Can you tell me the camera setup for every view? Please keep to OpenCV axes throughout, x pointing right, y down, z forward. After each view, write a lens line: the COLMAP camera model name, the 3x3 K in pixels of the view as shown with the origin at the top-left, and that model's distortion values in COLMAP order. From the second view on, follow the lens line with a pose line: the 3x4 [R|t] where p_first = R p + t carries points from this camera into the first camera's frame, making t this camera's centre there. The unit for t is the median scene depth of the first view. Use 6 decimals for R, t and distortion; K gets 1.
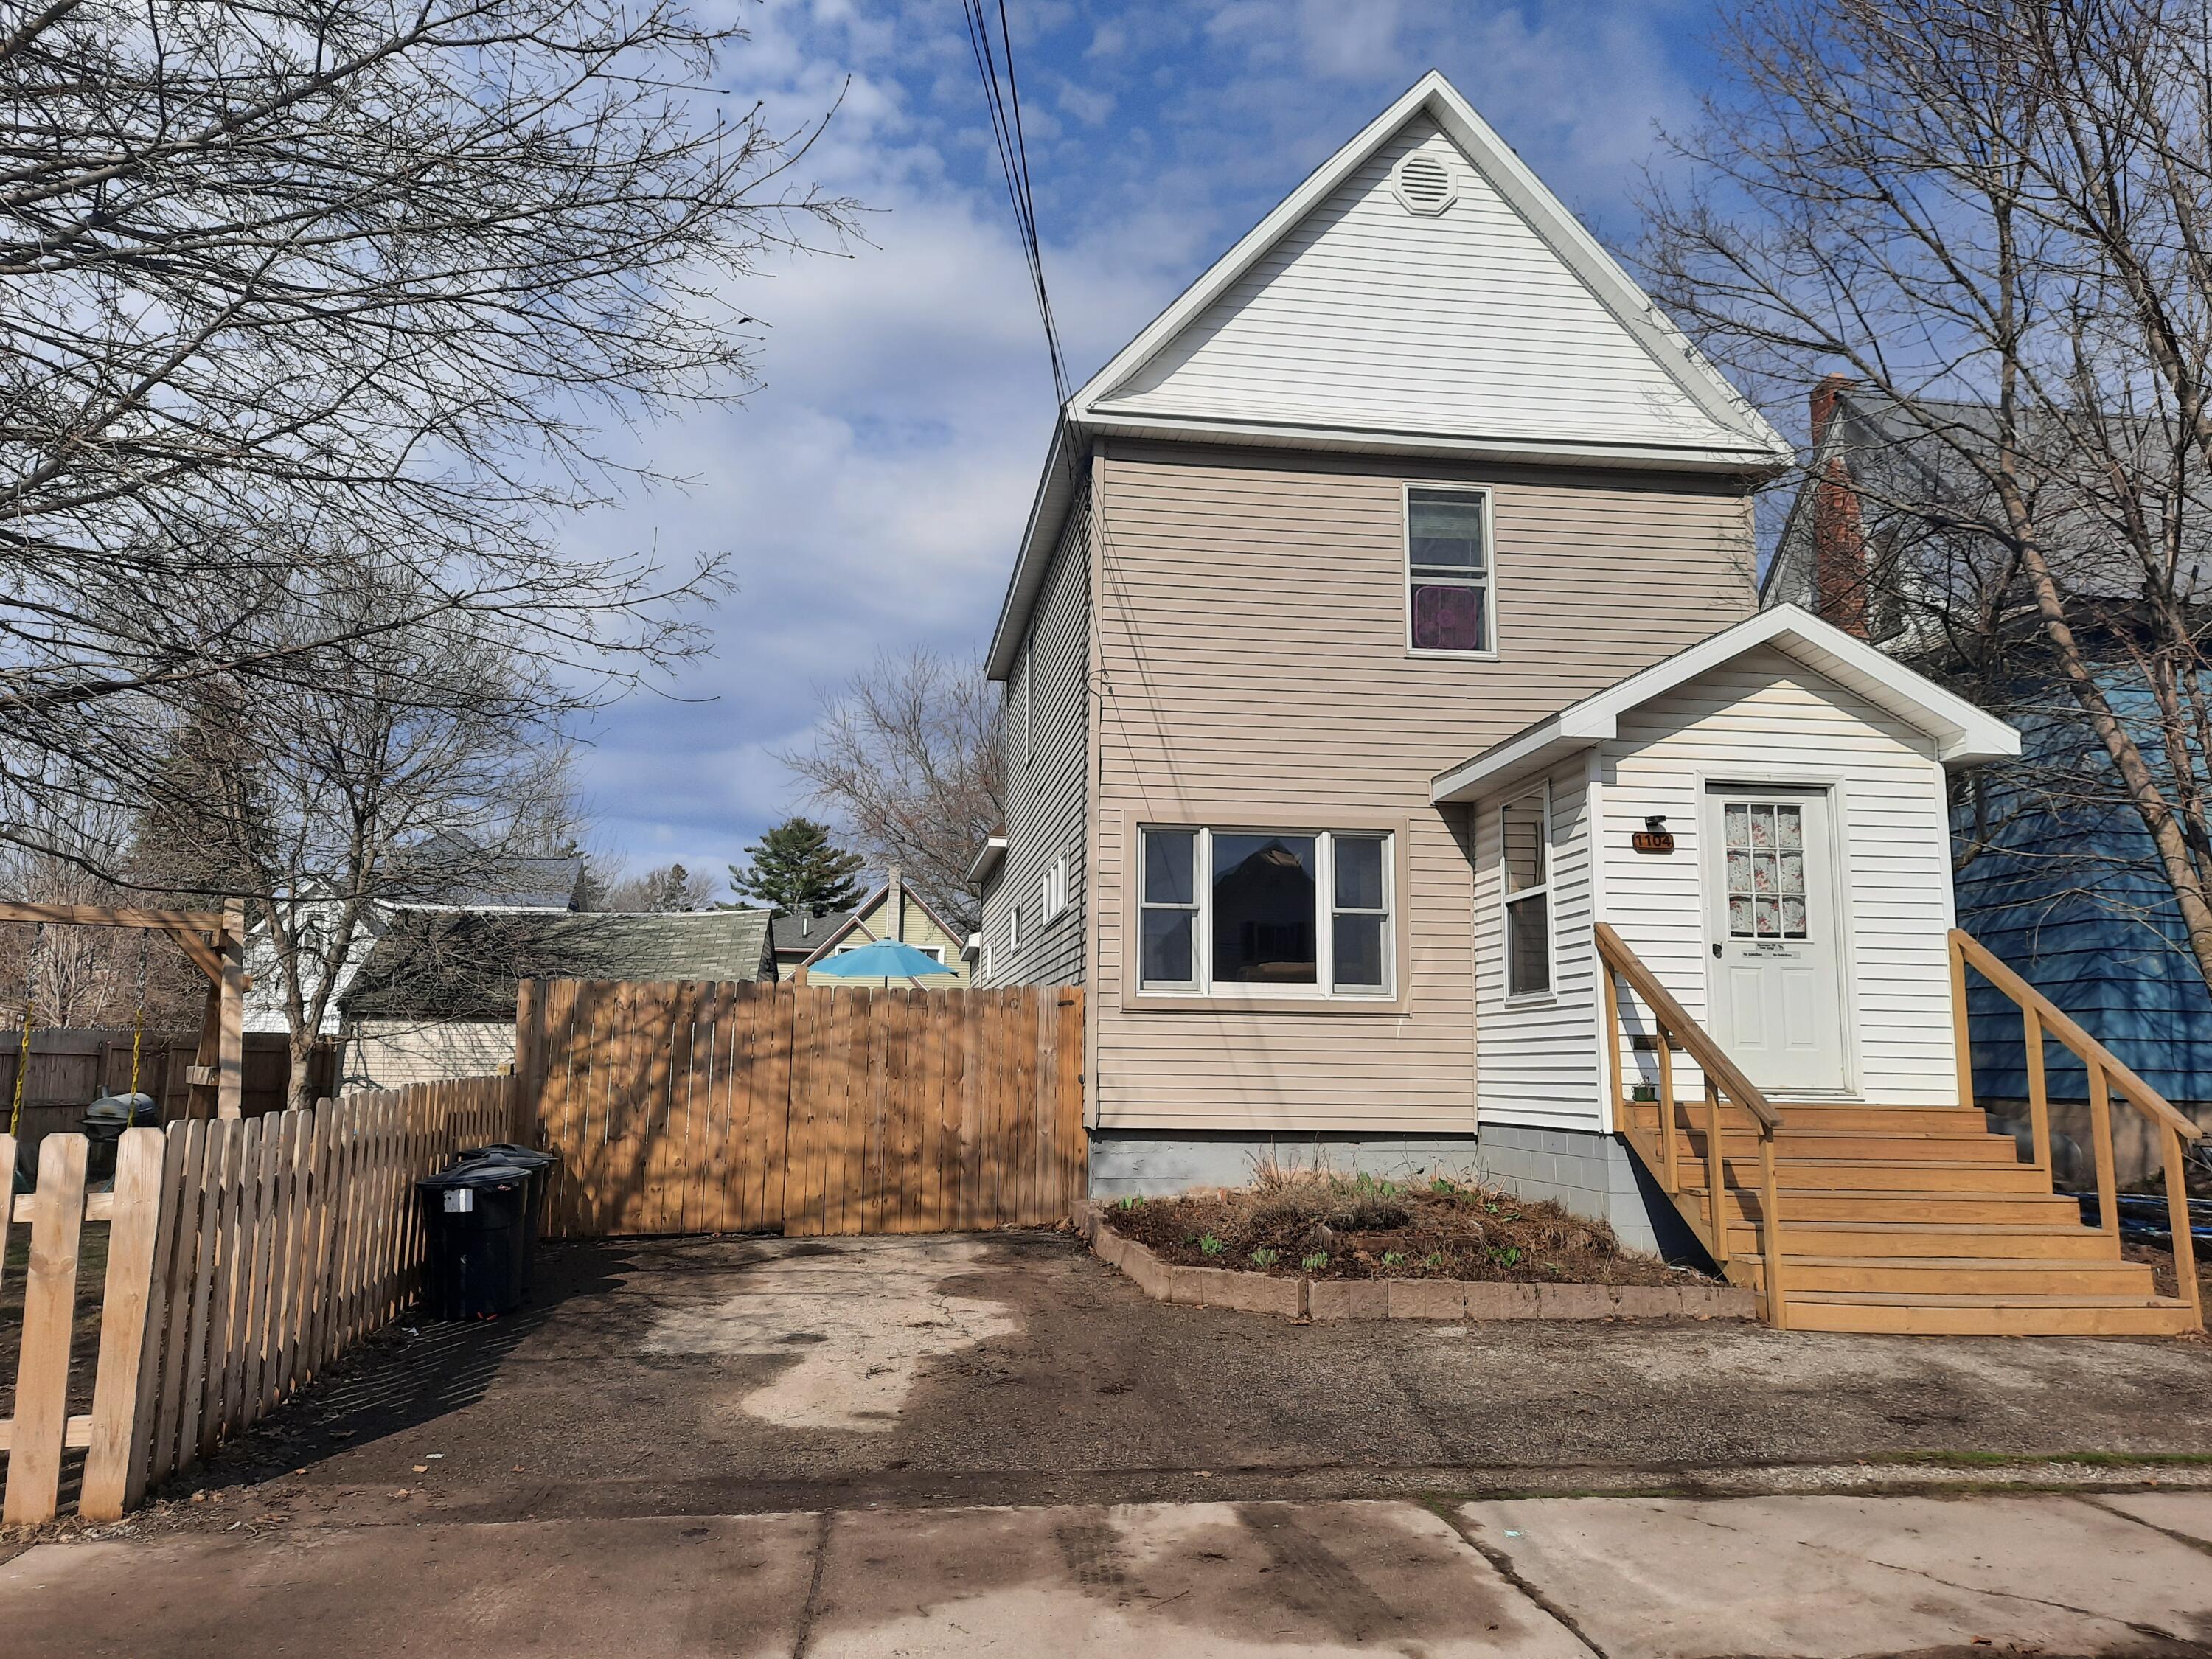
lens RADIAL K [[1609.6, 0, 1098.2], [0, 1609.6, 842.3], [0, 0, 1]] dist [0.069279, -0.059504]
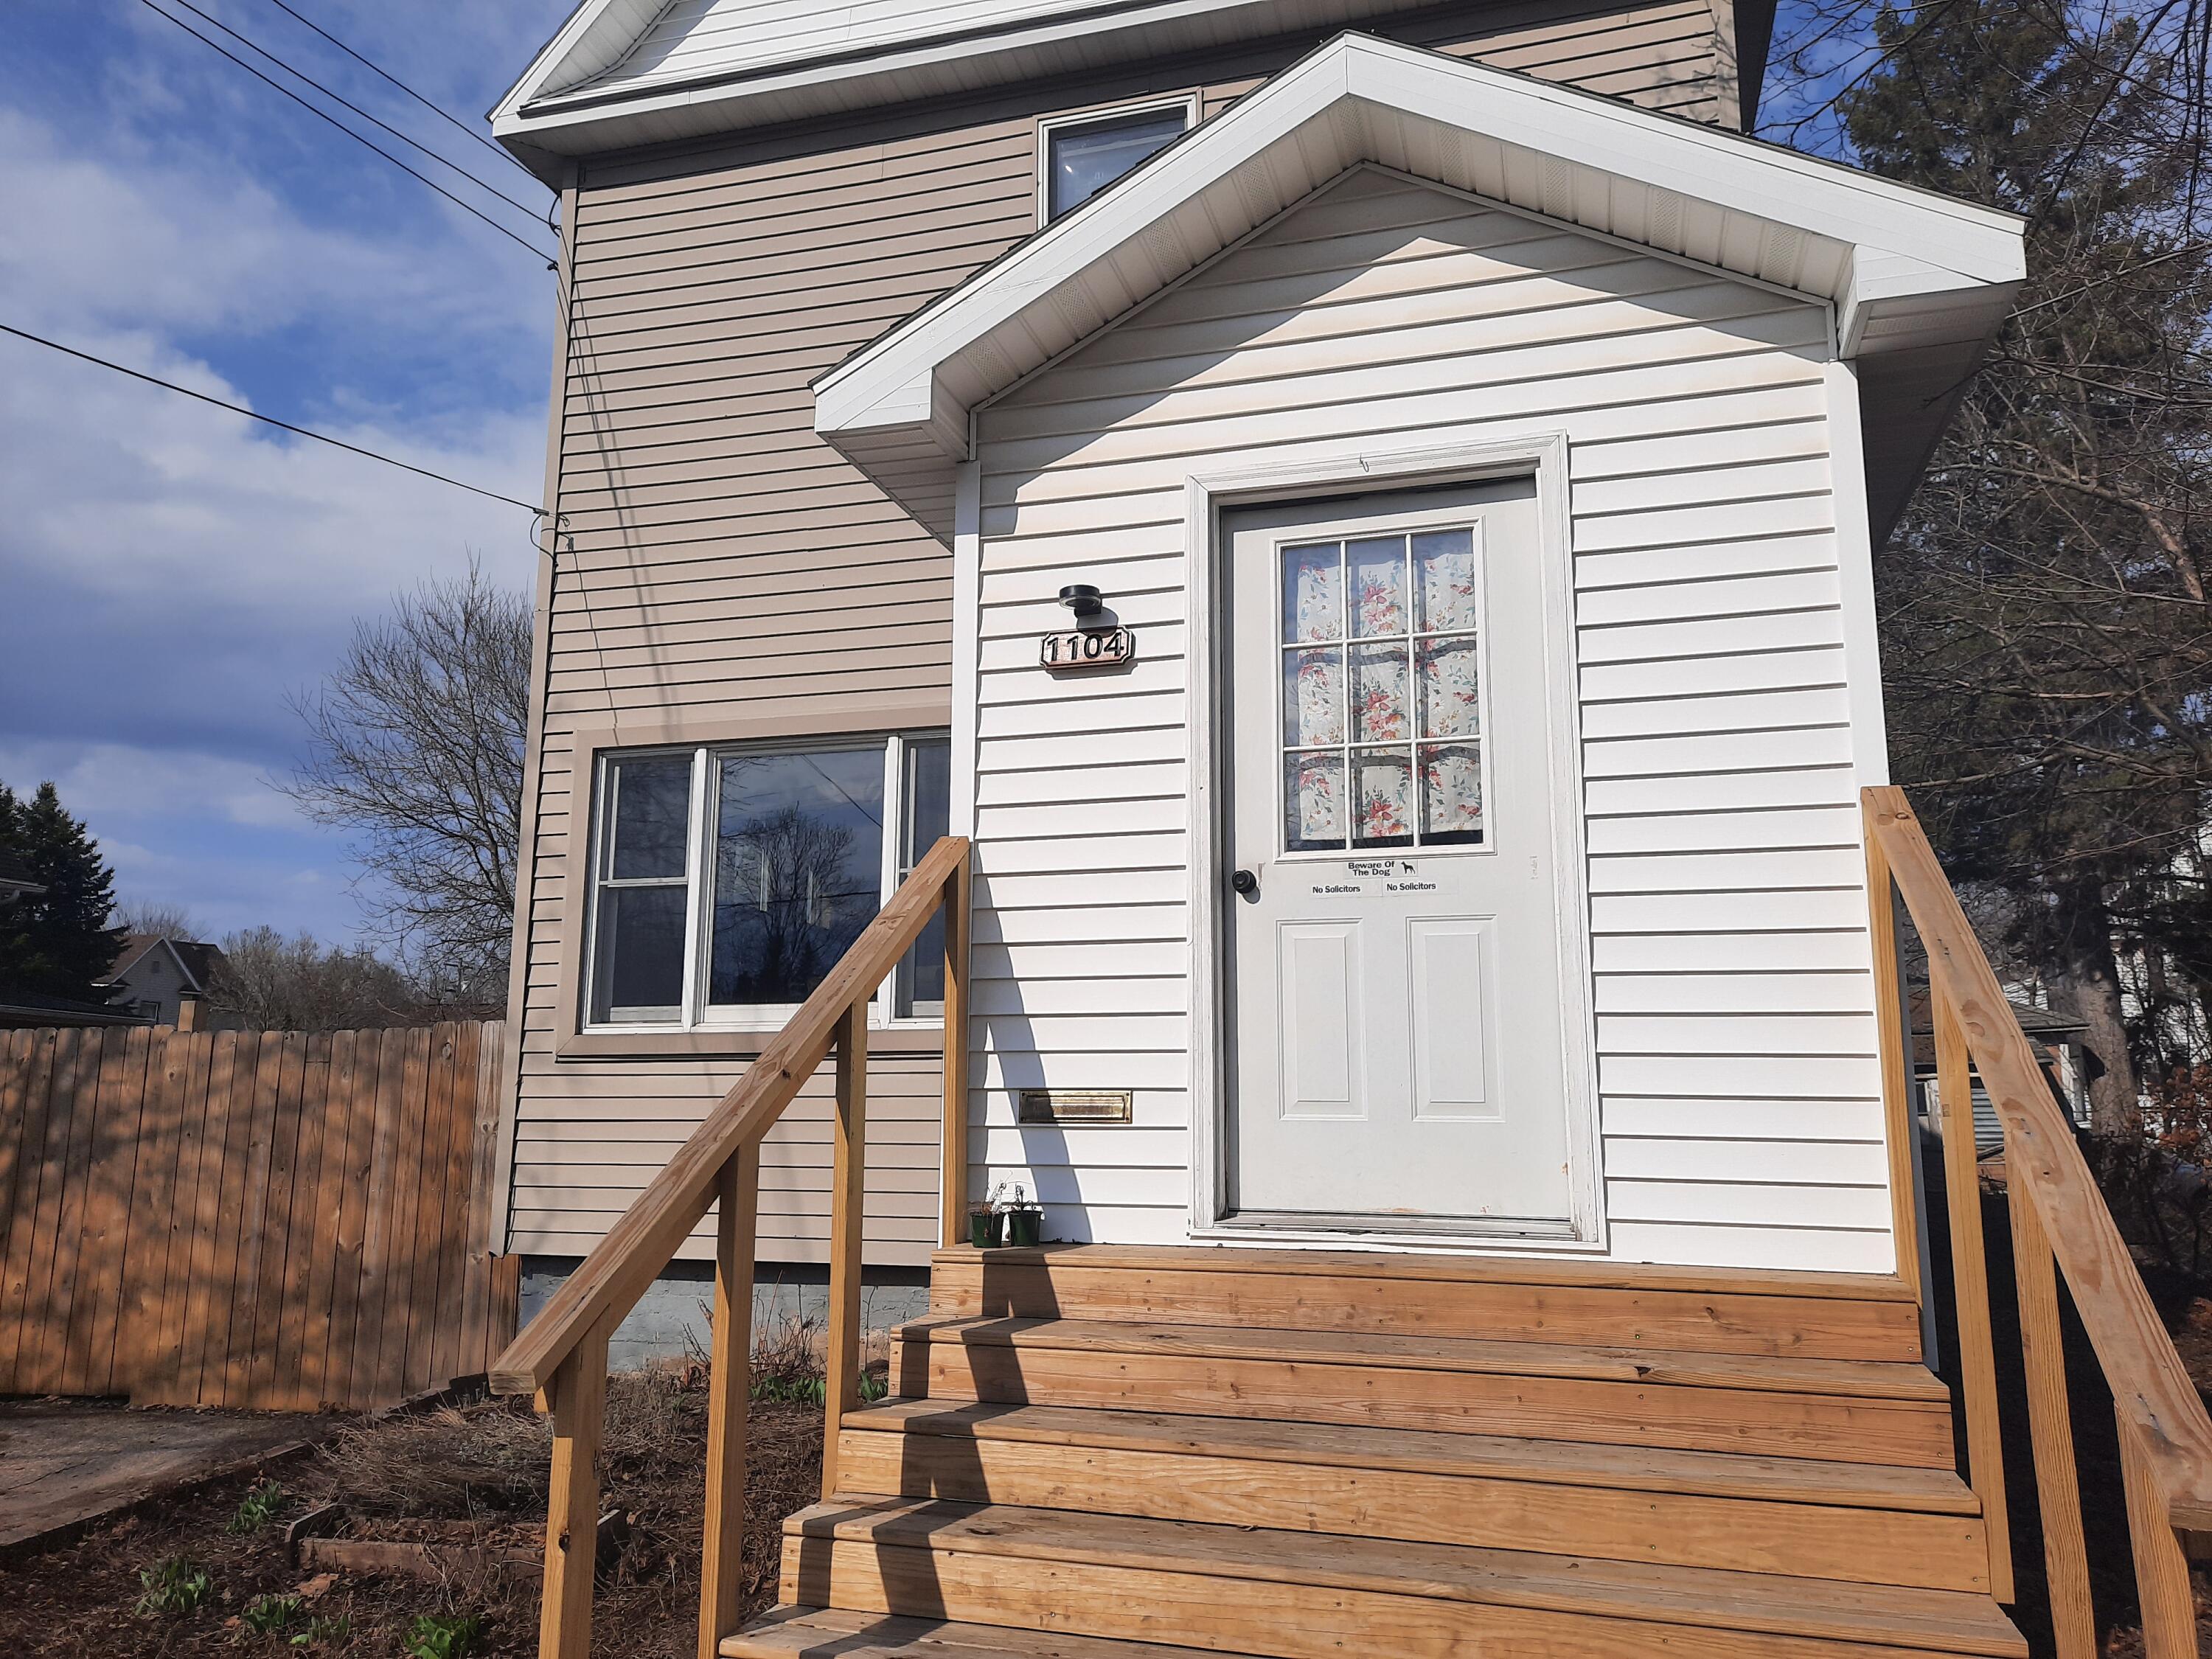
lens RADIAL K [[1609.6, 0, 1111.2], [0, 1609.6, 830.0], [0, 0, 1]] dist [0.069279, -0.059504]
pose [[0.910888, -0.078430, -0.405132, 0.462780], [0.063980, 0.996742, -0.049109, 0.062790], [0.407664, 0.018813, 0.912938, 0.533226]]
